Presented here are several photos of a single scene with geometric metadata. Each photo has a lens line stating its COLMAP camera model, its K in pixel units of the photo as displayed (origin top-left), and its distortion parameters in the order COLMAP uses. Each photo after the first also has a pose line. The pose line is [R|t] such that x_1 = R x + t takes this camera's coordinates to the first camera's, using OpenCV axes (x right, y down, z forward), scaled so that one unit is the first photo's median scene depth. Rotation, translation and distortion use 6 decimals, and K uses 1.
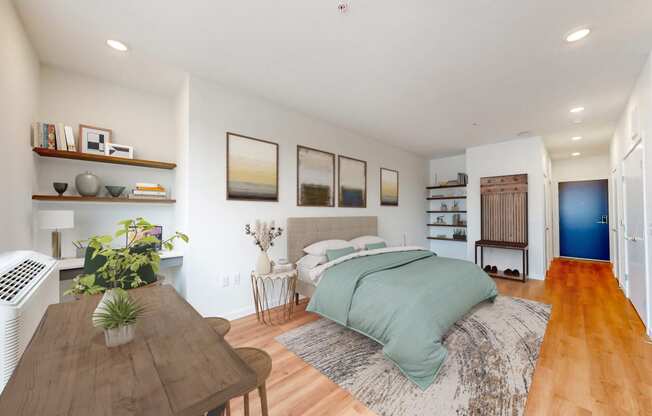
lens RADIAL K [[235.3, 0, 314.5], [0, 235.3, 211.6], [0, 0, 1]] dist [0.001143, 0.000138]
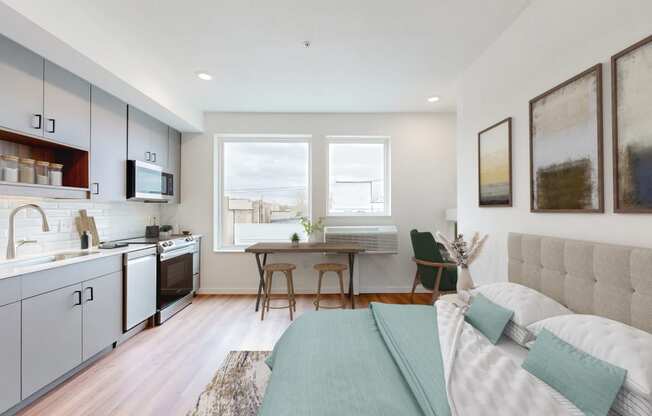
lens RADIAL K [[269.0, 0, 326.0], [0, 269.0, 208.0], [0, 0, 1]] dist [0.001696, 0.000118]
pose [[-0.586930, -0.020439, -0.809379, 0.651712], [-0.006798, 0.999770, -0.020317, -0.016592], [0.809609, -0.006422, -0.586935, 0.903533]]
